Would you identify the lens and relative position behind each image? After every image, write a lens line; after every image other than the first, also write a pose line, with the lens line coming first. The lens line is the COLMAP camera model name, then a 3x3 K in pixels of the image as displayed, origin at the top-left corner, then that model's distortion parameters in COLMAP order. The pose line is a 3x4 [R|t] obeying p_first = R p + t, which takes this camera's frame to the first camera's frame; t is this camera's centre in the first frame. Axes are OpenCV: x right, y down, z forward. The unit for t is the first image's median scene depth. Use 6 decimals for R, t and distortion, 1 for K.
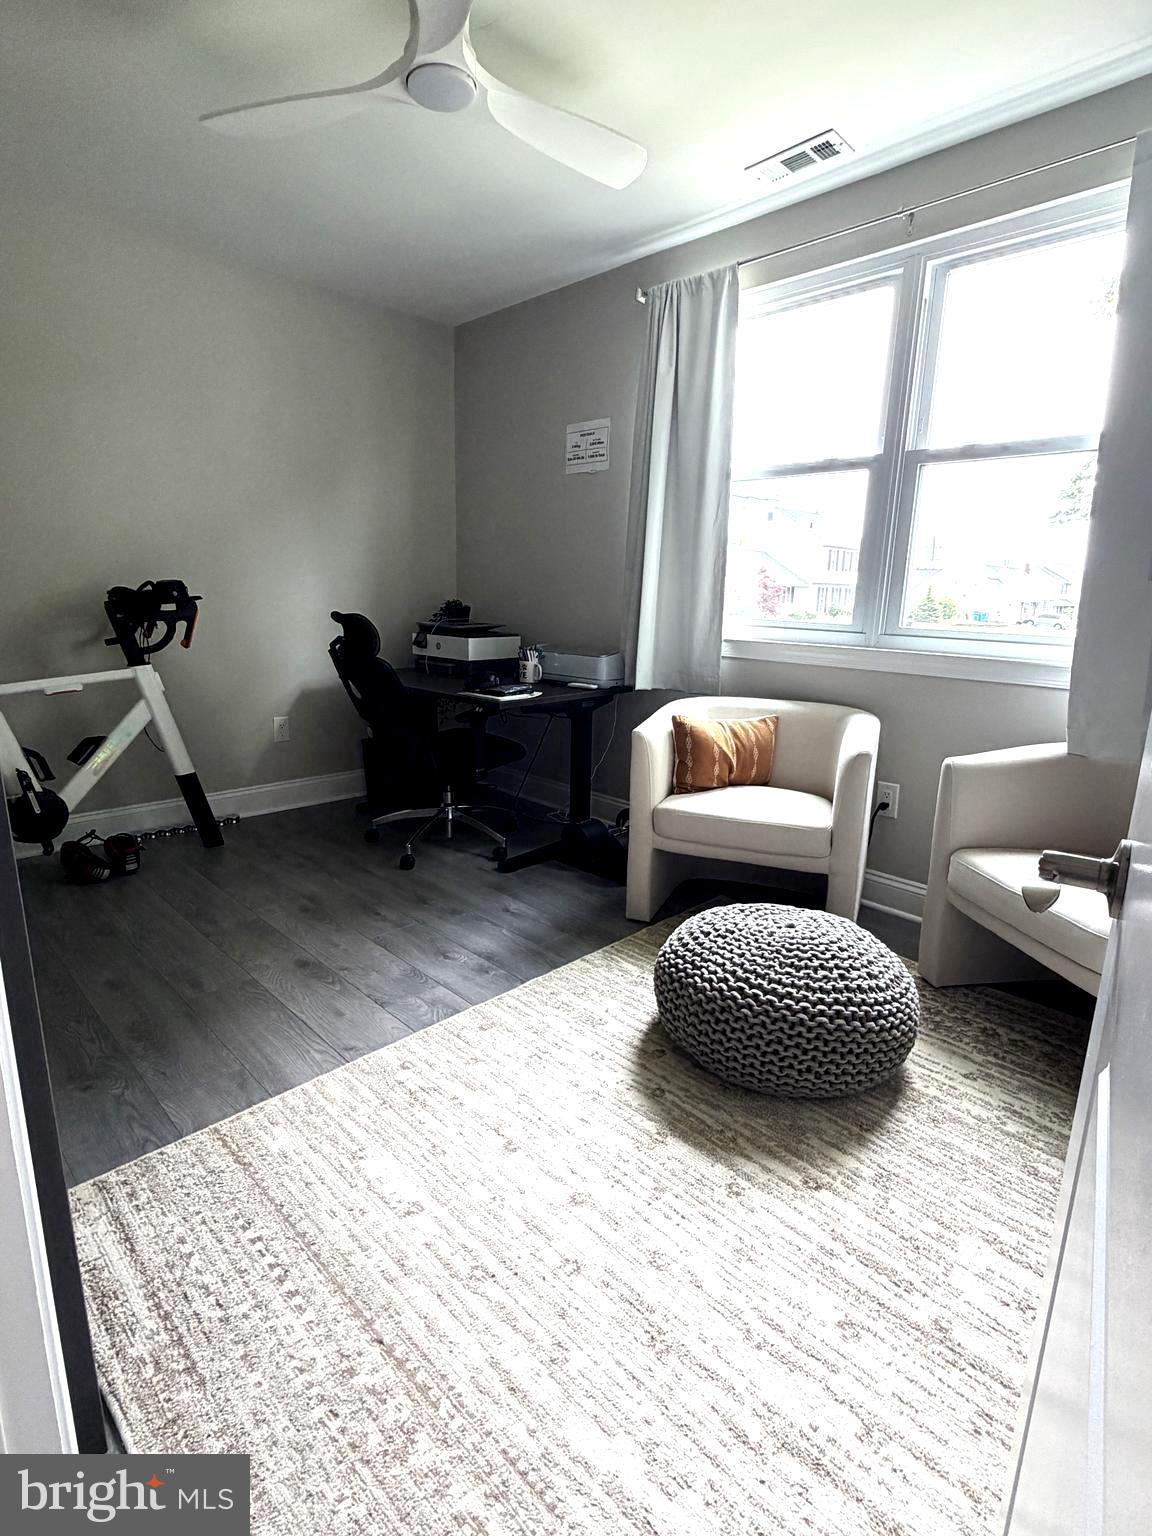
lens RADIAL K [[777.2, 0, 573.0], [0, 777.2, 764.4], [0, 0, 1]] dist [-0.001610, -0.000114]
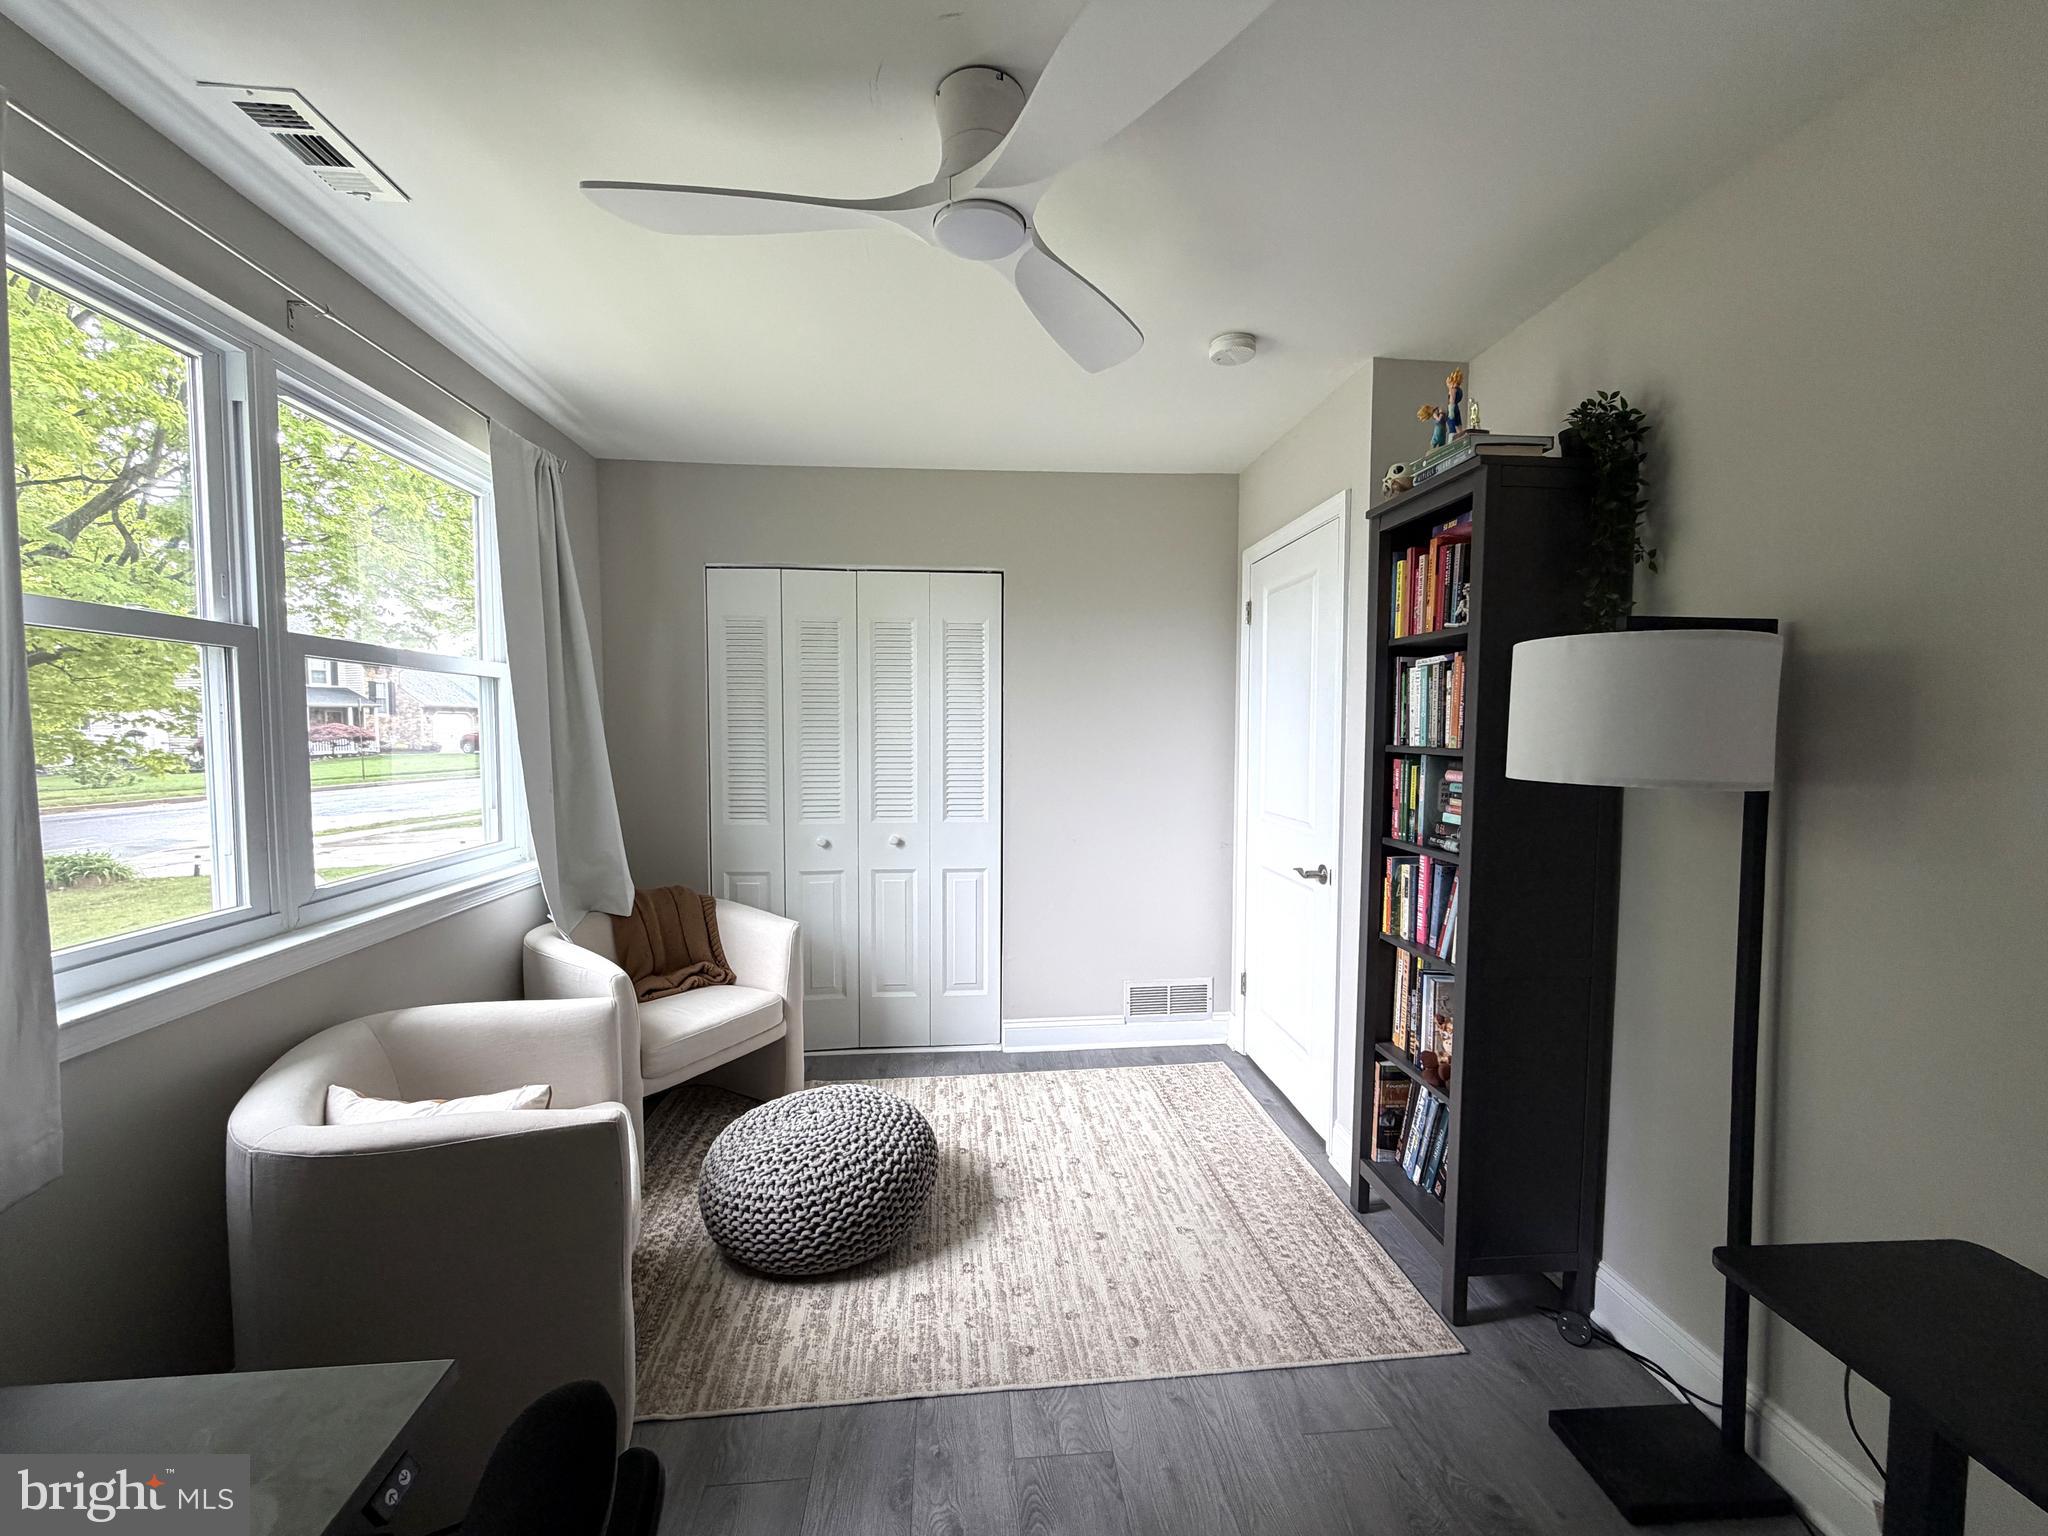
lens RADIAL K [[812.0, 0, 1025.3], [0, 812.0, 773.5], [0, 0, 1]] dist [0.000586, 0.000096]
pose [[-0.778530, -0.058820, 0.624845, -0.847329], [0.121780, 0.962518, 0.242339, -0.654421], [-0.615679, 0.264762, -0.742186, 2.003774]]
